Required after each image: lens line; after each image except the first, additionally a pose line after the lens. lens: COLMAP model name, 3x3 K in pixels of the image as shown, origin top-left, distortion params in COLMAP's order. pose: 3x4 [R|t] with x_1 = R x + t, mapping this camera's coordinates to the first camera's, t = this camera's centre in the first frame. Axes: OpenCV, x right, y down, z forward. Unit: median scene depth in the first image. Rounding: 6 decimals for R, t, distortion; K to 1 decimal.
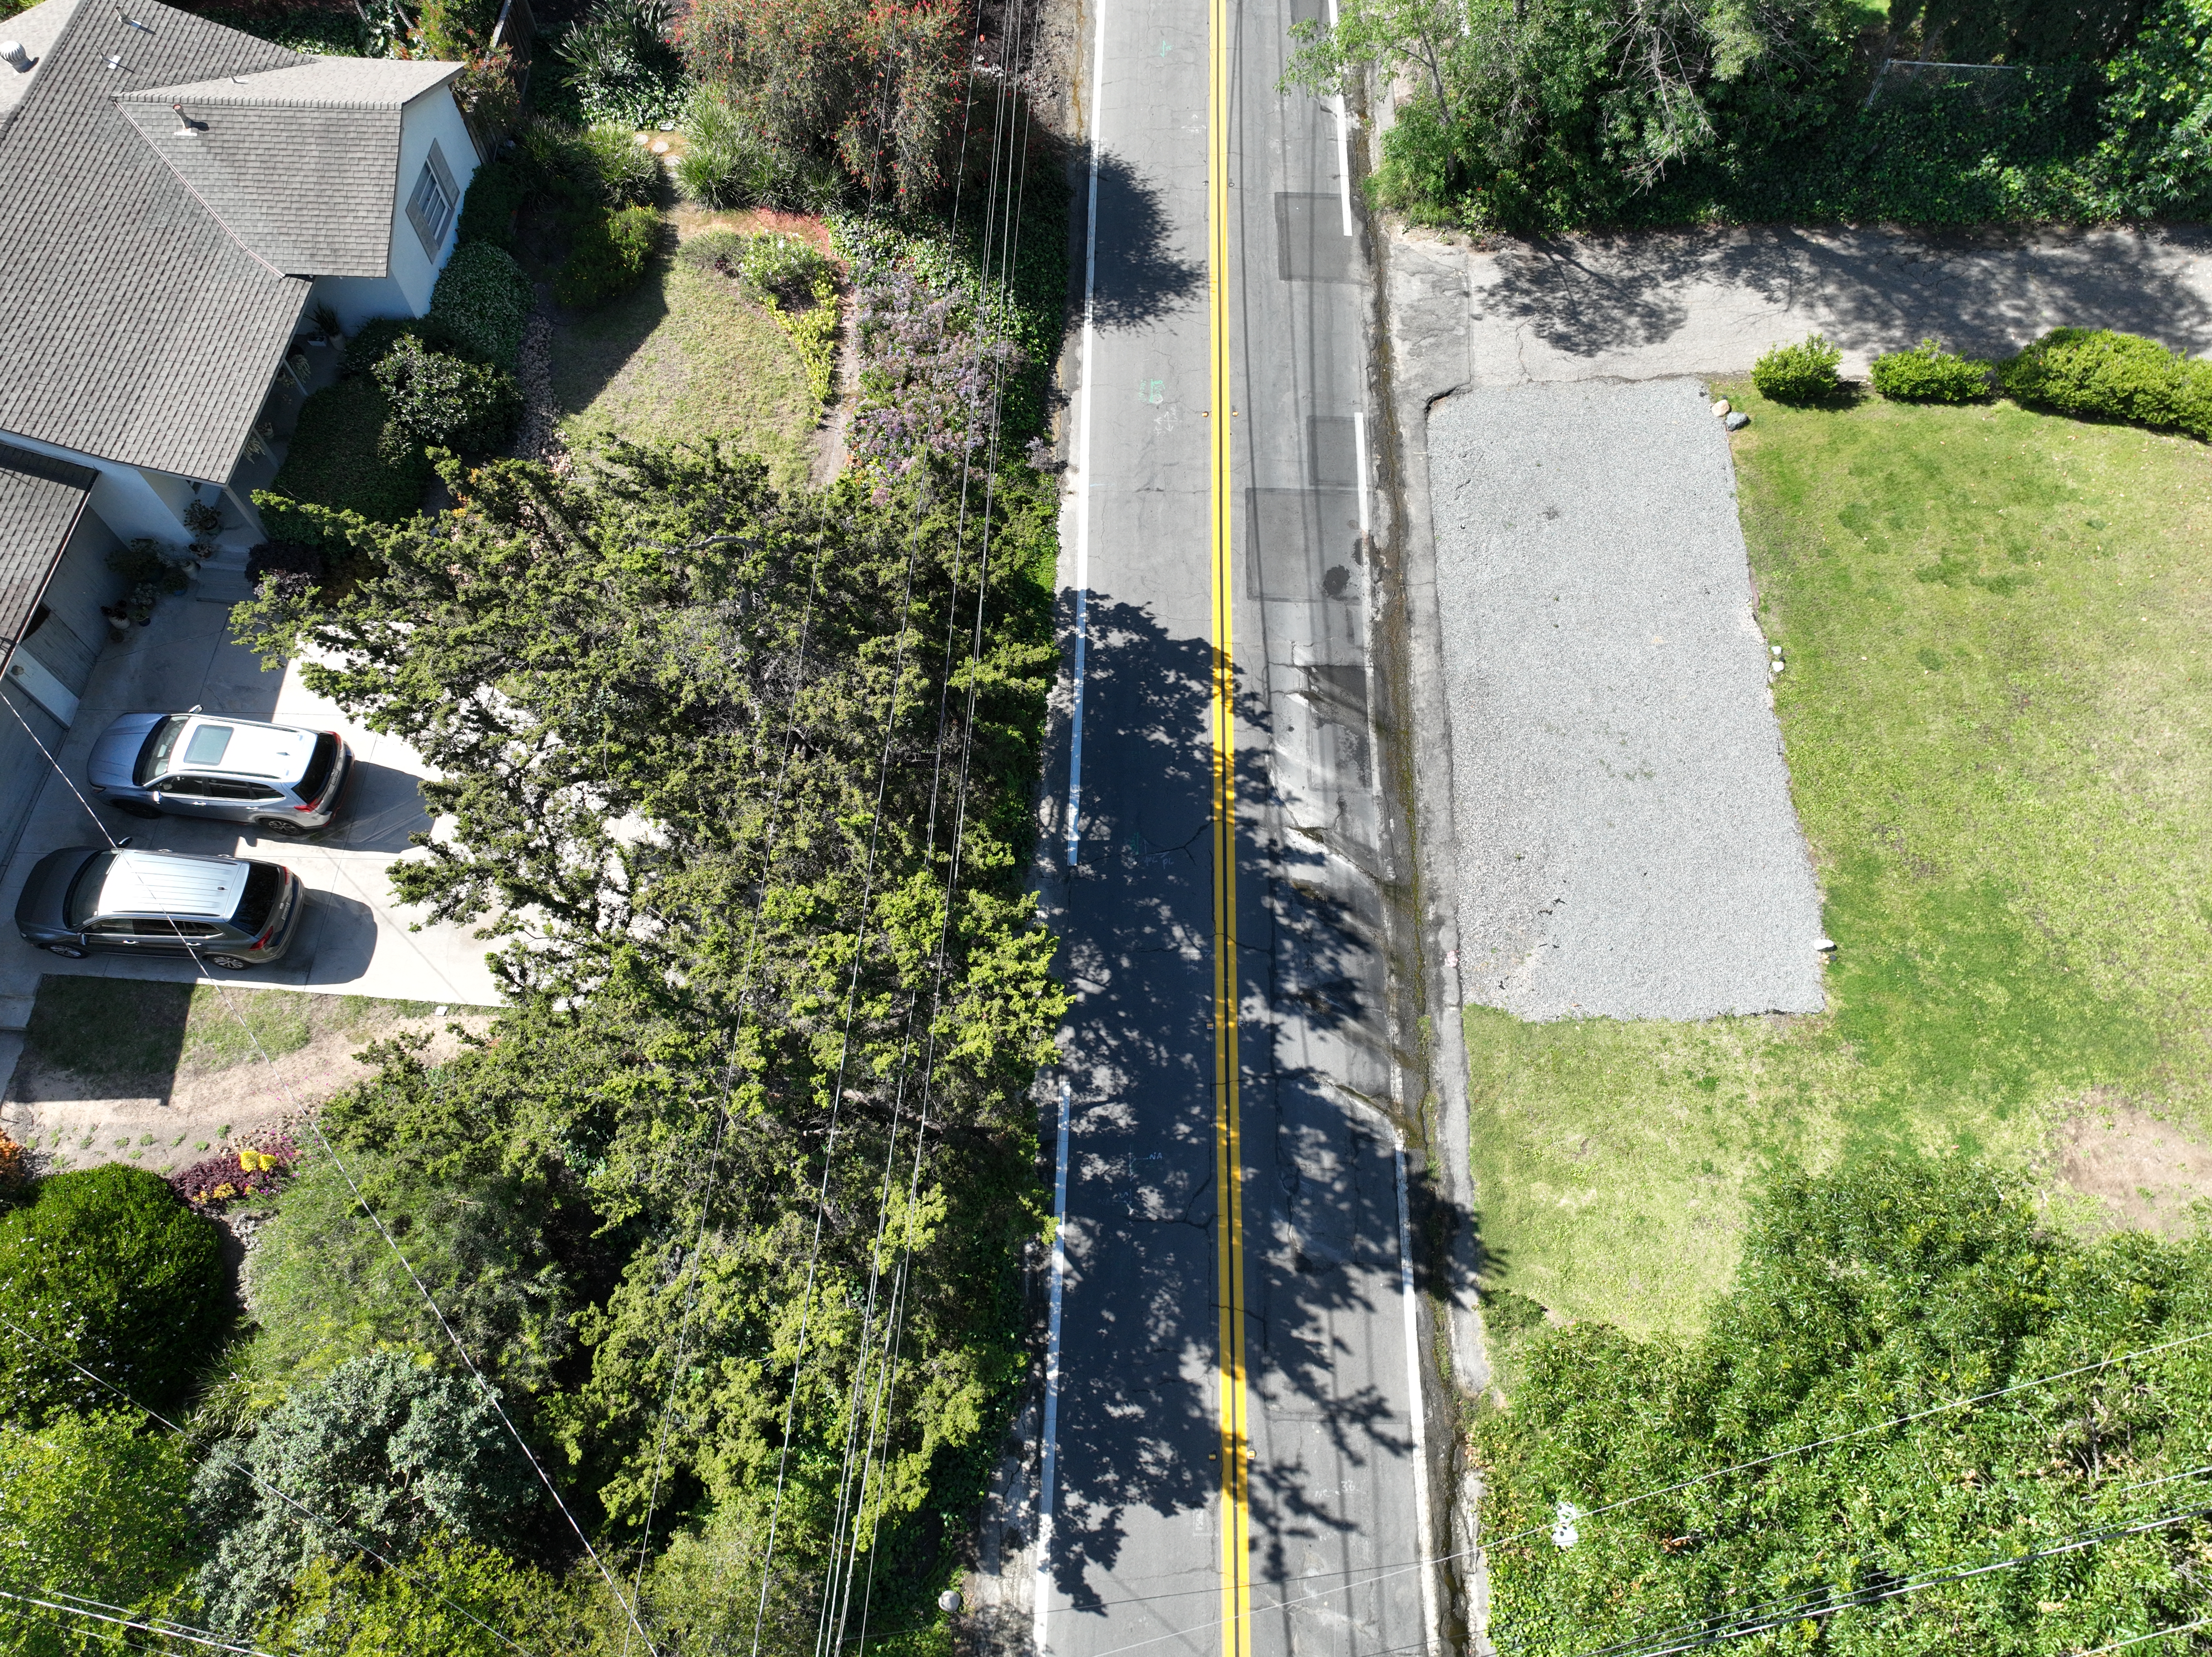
lens RADIAL K [[1530.4, 0, 1109.9], [0, 1530.4, 823.9], [0, 0, 1]] dist [0.002076, 0.016295]
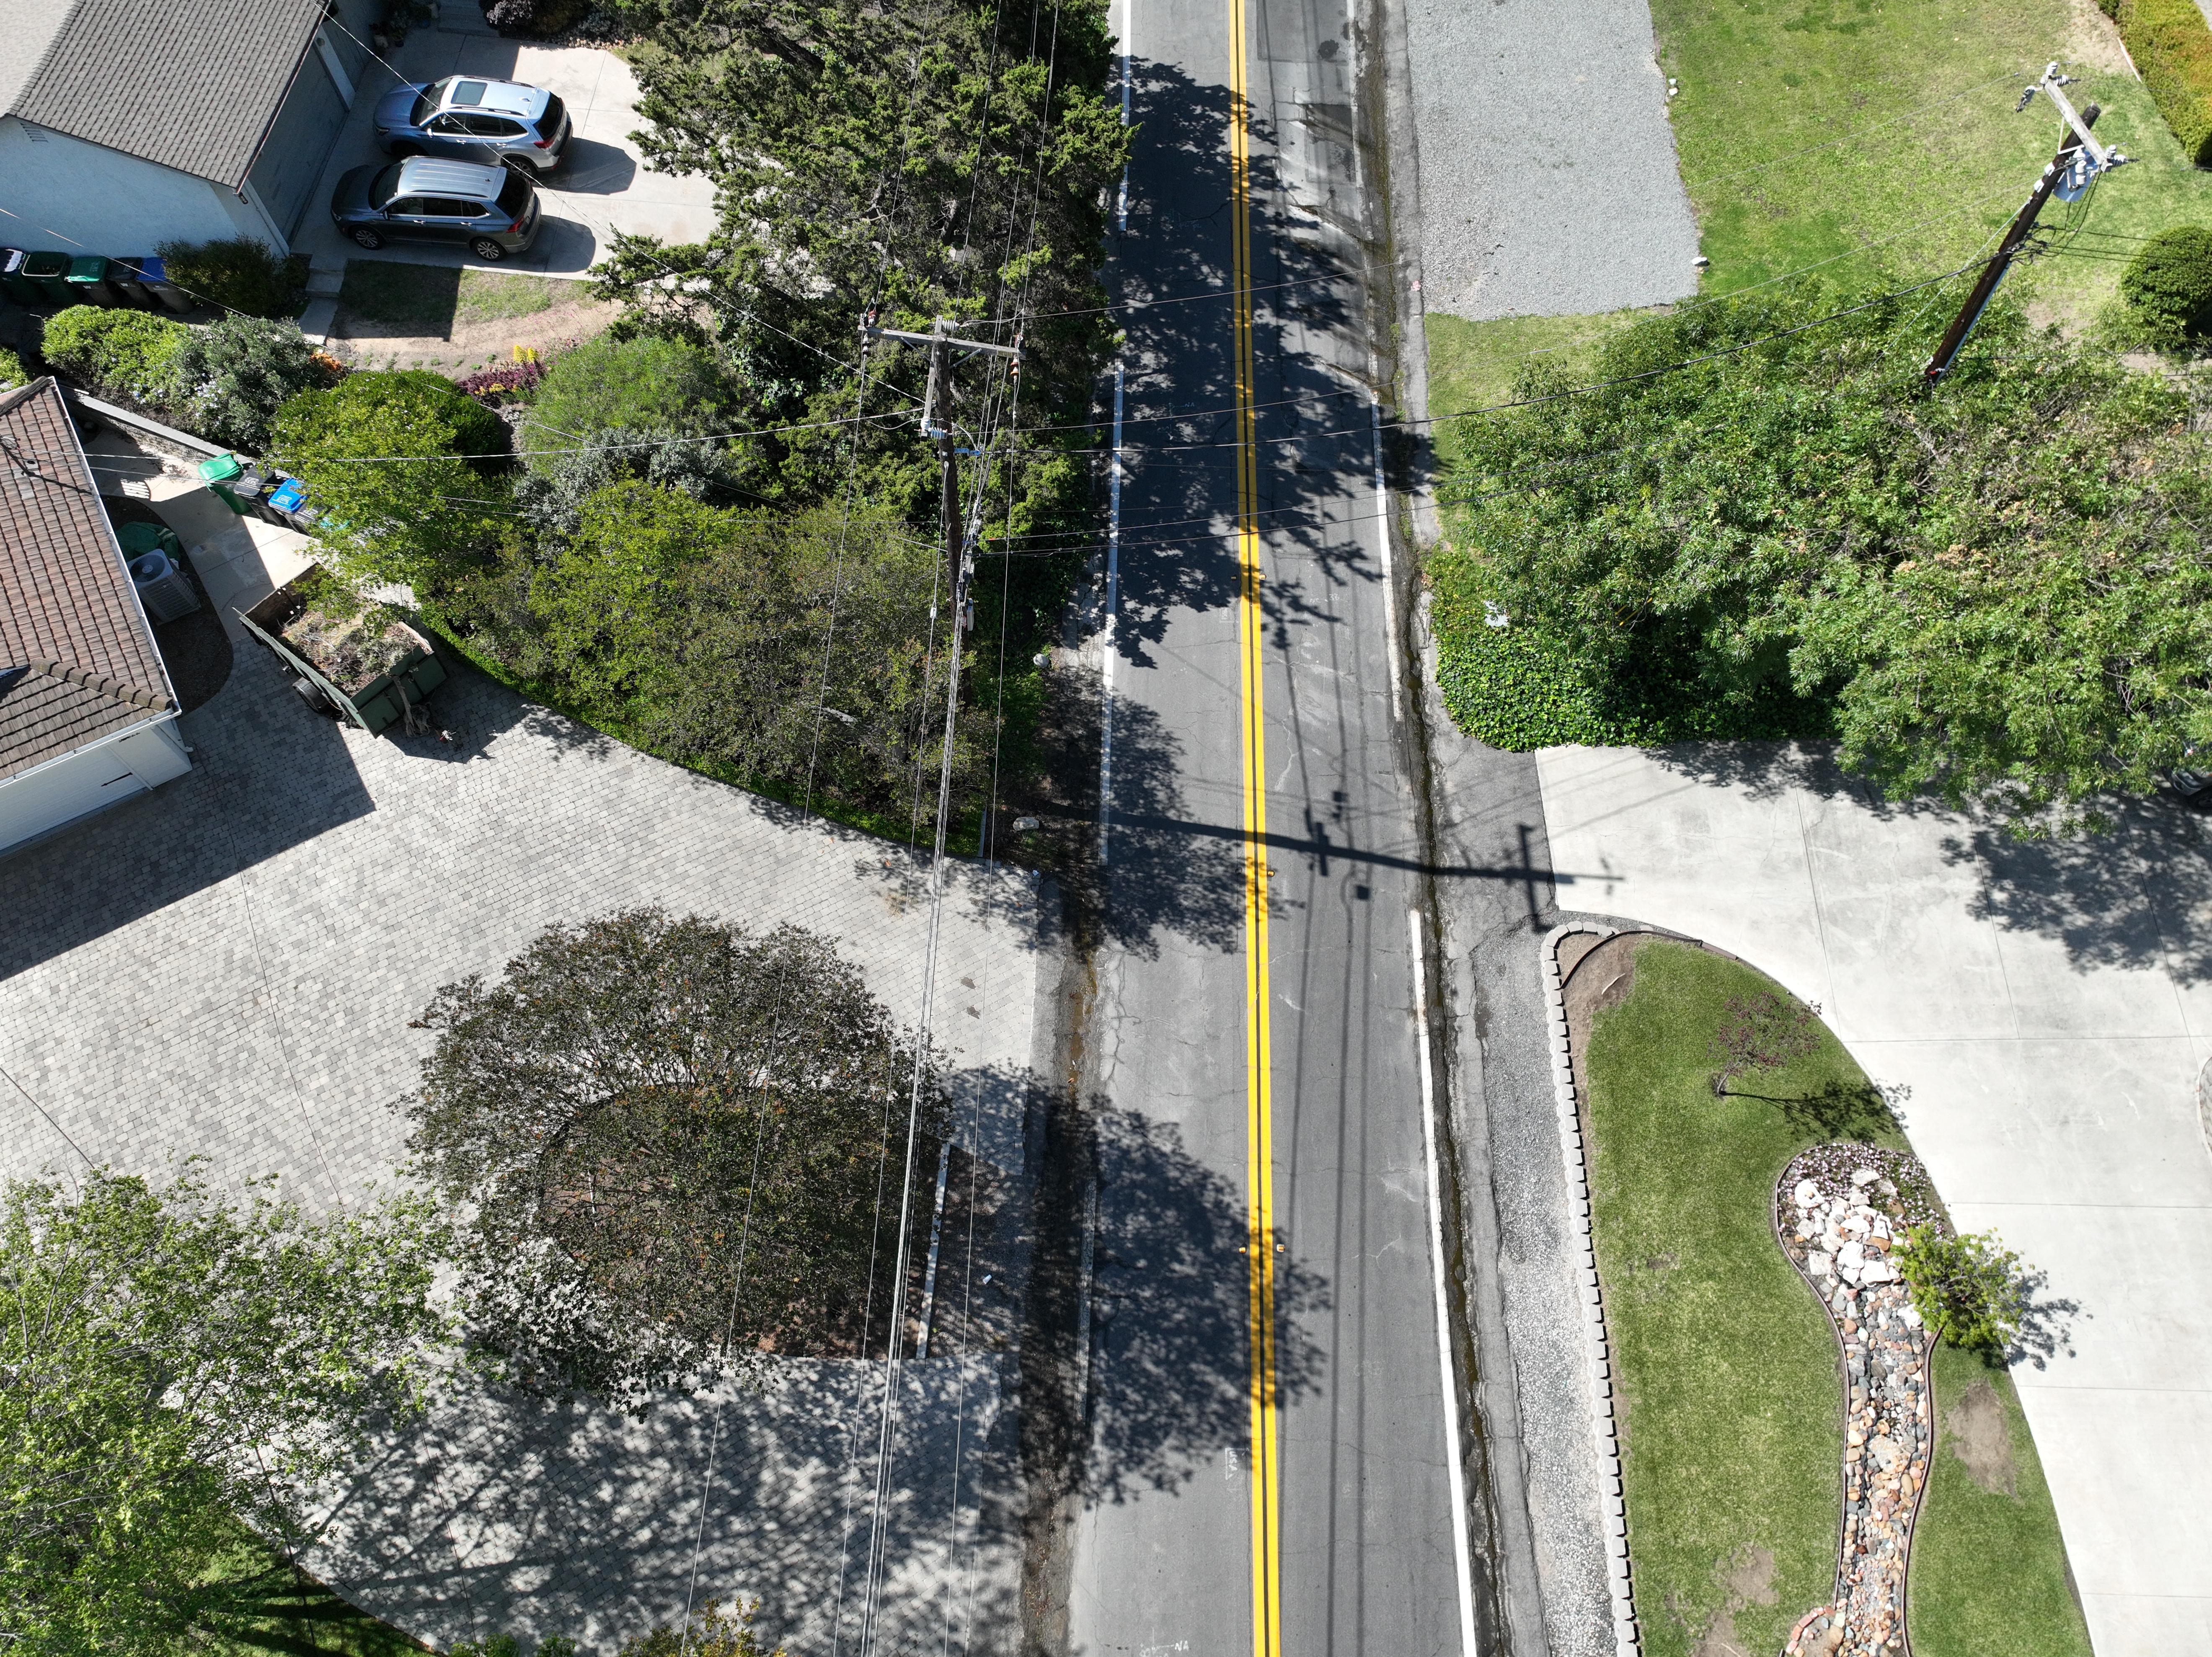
lens RADIAL K [[1530.4, 0, 1105.6], [0, 1530.4, 842.3], [0, 0, 1]] dist [0.002076, 0.016295]
pose [[0.999998, 0.001836, 0.001172, -0.037412], [-0.001839, 0.999995, 0.002452, 0.510481], [-0.001167, -0.002455, 0.999996, -0.275773]]
